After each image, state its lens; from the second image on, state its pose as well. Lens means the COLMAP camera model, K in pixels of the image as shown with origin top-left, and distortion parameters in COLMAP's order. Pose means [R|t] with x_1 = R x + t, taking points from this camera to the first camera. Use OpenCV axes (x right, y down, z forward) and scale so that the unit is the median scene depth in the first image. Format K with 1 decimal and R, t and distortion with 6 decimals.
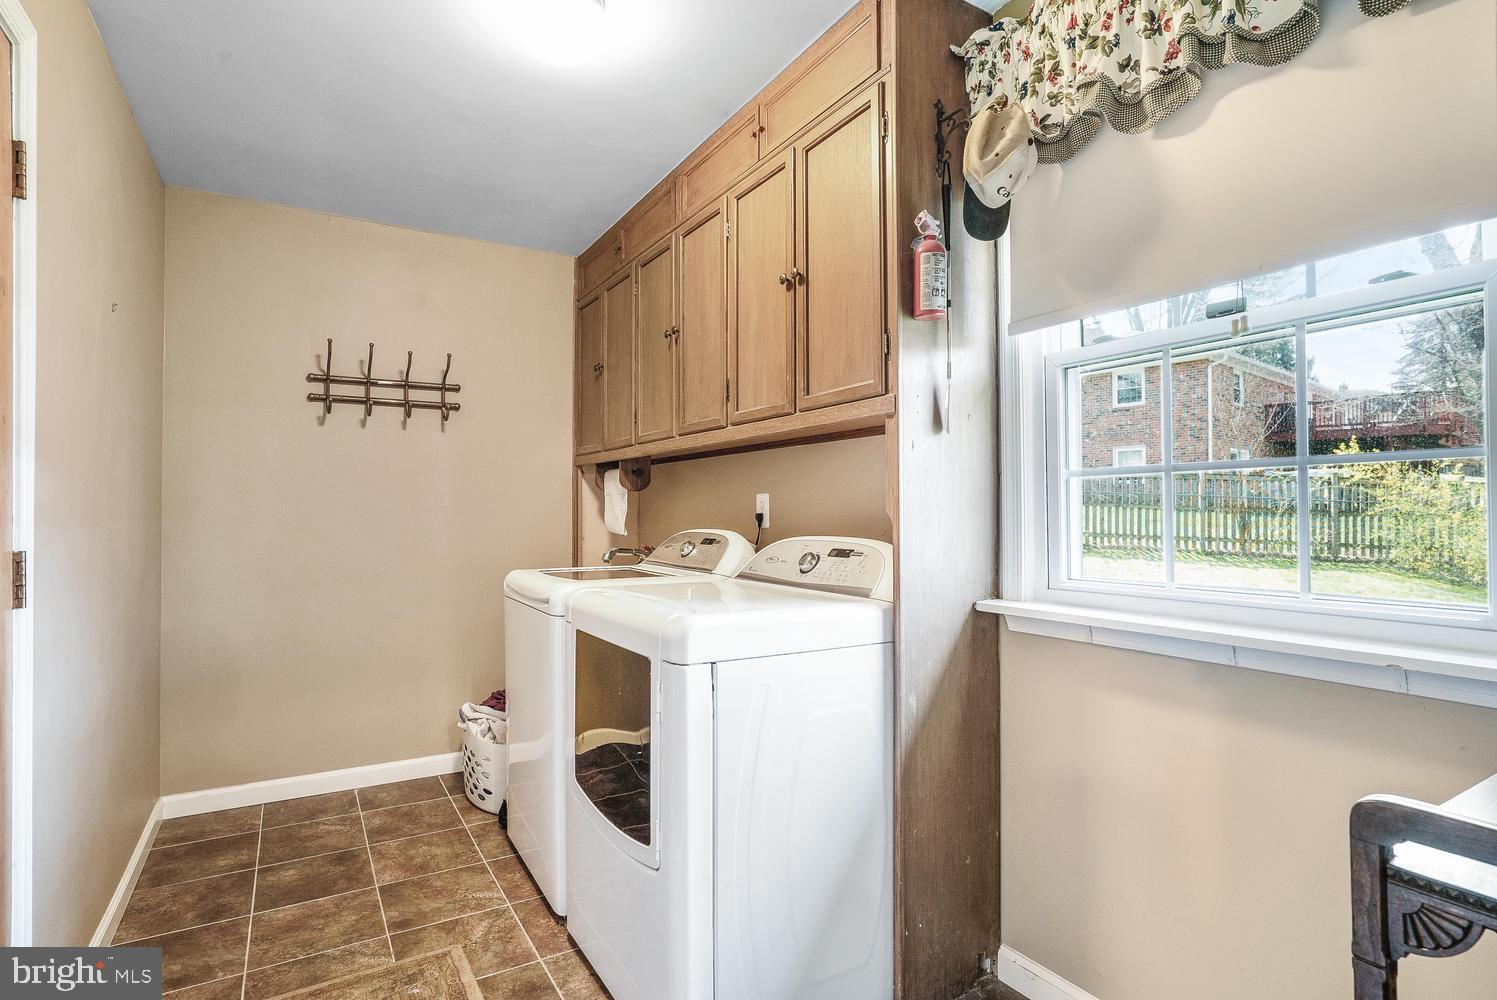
lens RADIAL K [[697.4, 0, 738.8], [0, 697.4, 499.9], [0, 0, 1]] dist [-0.030197, -0.000101]
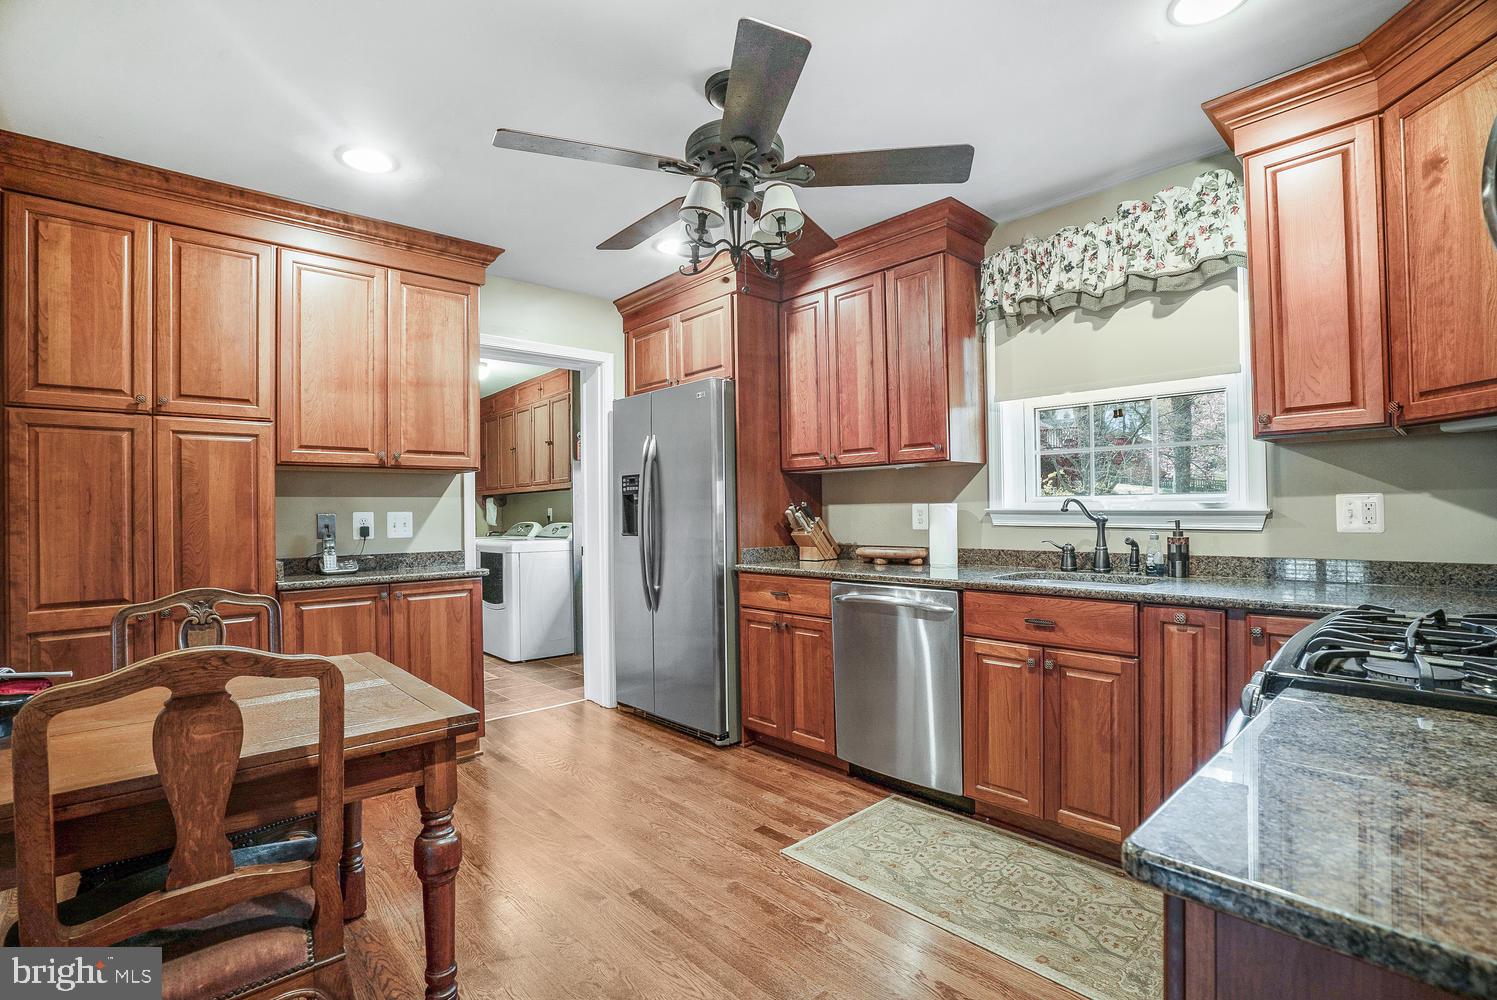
lens RADIAL K [[712.8, 0, 747.5], [0, 712.8, 498.8], [0, 0, 1]] dist [-0.002449, 0.001033]
pose [[0.985116, -0.008347, 0.171689, 0.284545], [0.010391, 0.999885, -0.011011, -0.007631], [-0.171578, 0.012631, 0.985090, -1.649653]]
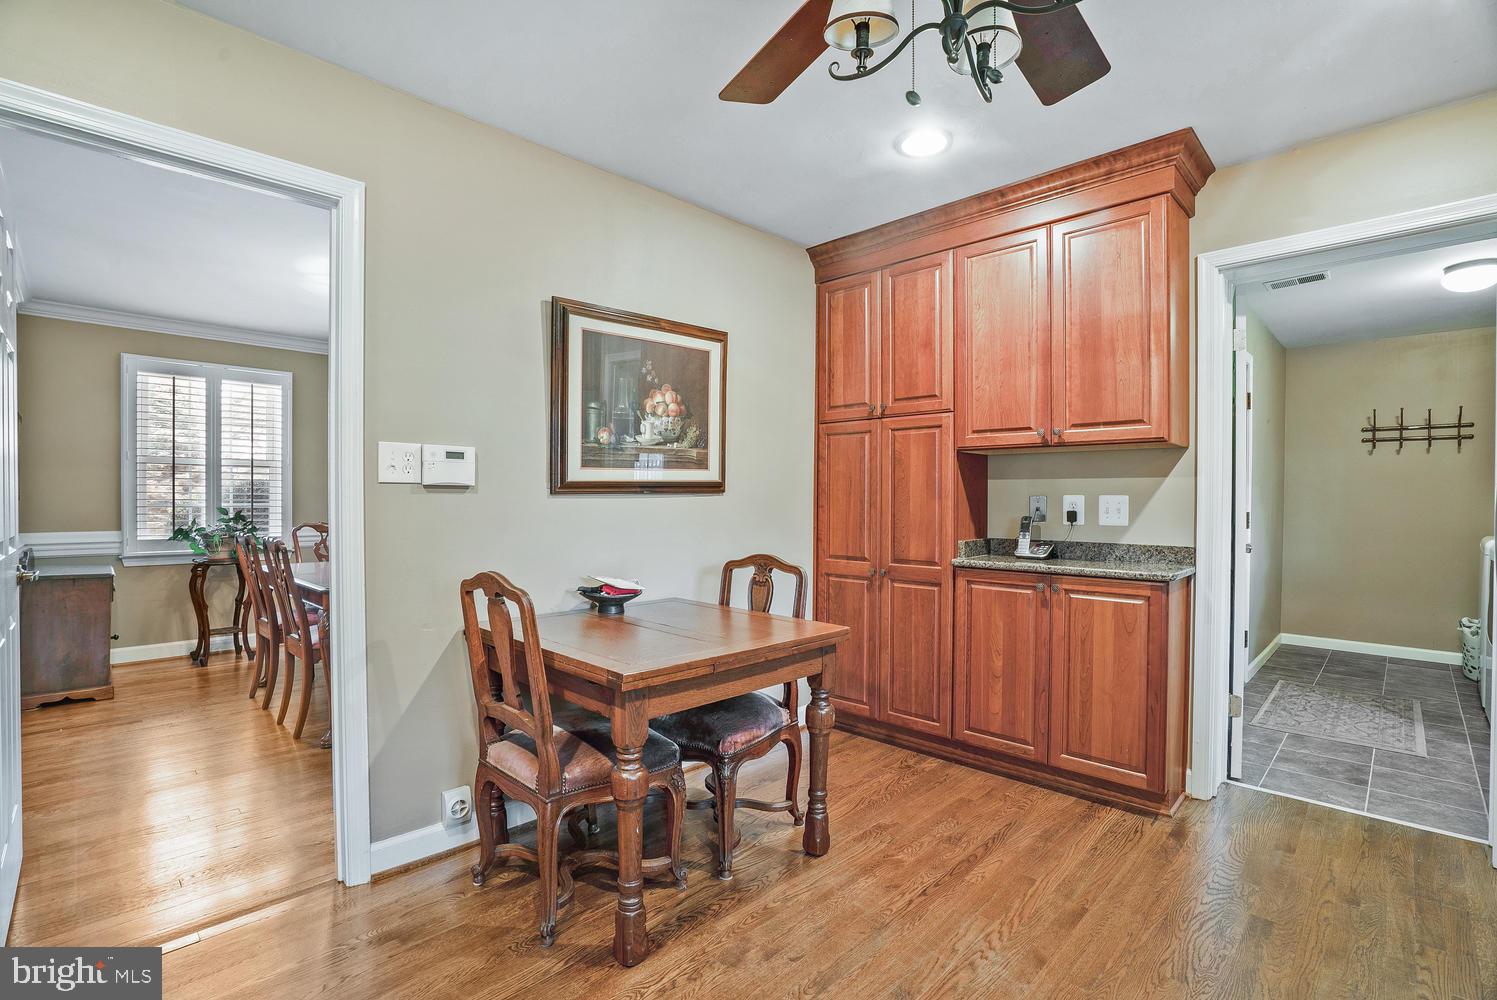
lens RADIAL K [[712.8, 0, 745.3], [0, 712.8, 499.5], [0, 0, 1]] dist [-0.002449, 0.001033]
pose [[0.249616, 0.005691, -0.968328, 0.821960], [0.001860, 0.999978, 0.006357, -0.006309], [0.968343, -0.003388, 0.249600, -1.092714]]
